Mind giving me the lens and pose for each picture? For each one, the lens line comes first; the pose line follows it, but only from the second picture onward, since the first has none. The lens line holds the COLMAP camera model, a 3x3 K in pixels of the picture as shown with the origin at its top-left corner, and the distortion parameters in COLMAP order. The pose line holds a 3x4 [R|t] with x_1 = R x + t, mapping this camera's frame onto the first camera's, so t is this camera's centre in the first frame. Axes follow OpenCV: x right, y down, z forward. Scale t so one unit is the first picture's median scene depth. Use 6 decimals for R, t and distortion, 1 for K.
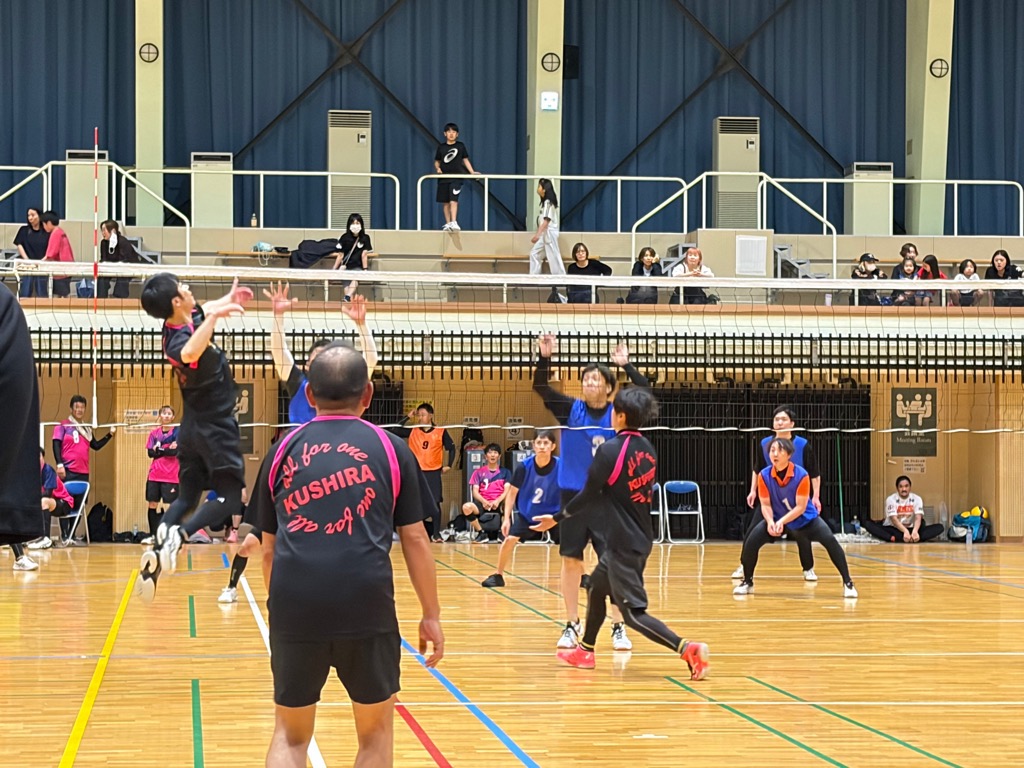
lens RADIAL K [[2311.2, 0, 512.0], [0, 2311.2, 384.0], [0, 0, 1]] dist [0.164320, -0.167054]
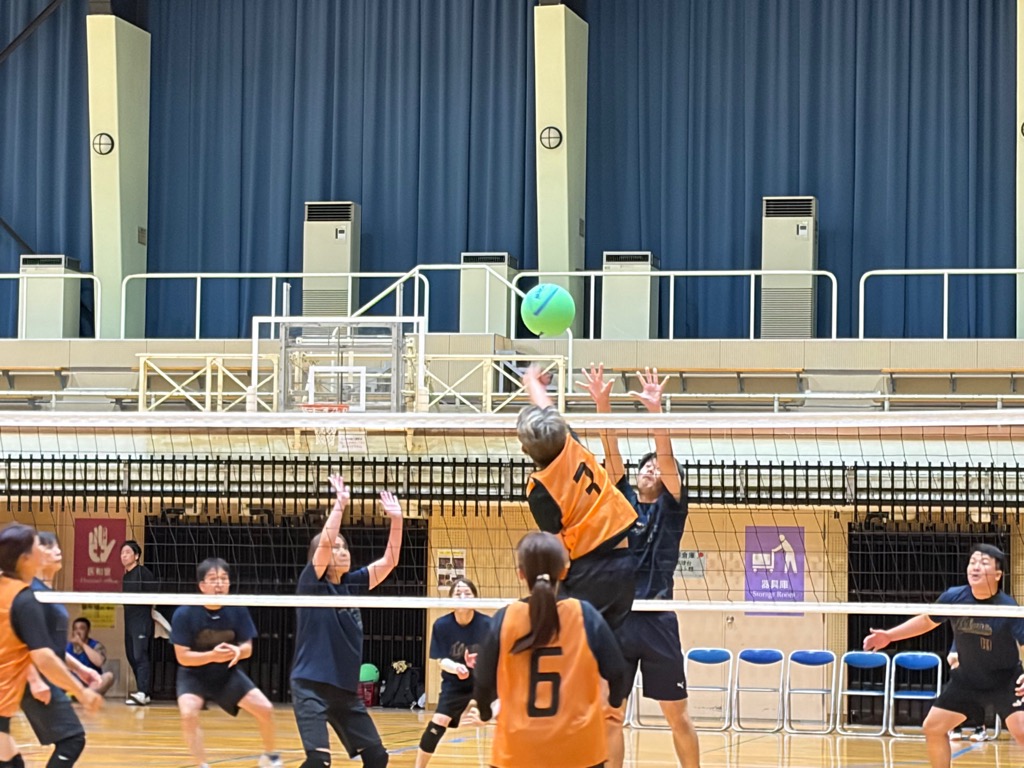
lens RADIAL K [[2812.9, 0, 512.0], [0, 2812.9, 384.0], [0, 0, 1]] dist [0.148646, -0.813068]
pose [[0.954553, -0.007850, -0.297937, 0.300909], [-0.007606, 0.998686, -0.050681, 0.001830], [0.297944, 0.050644, 0.953239, 0.028607]]
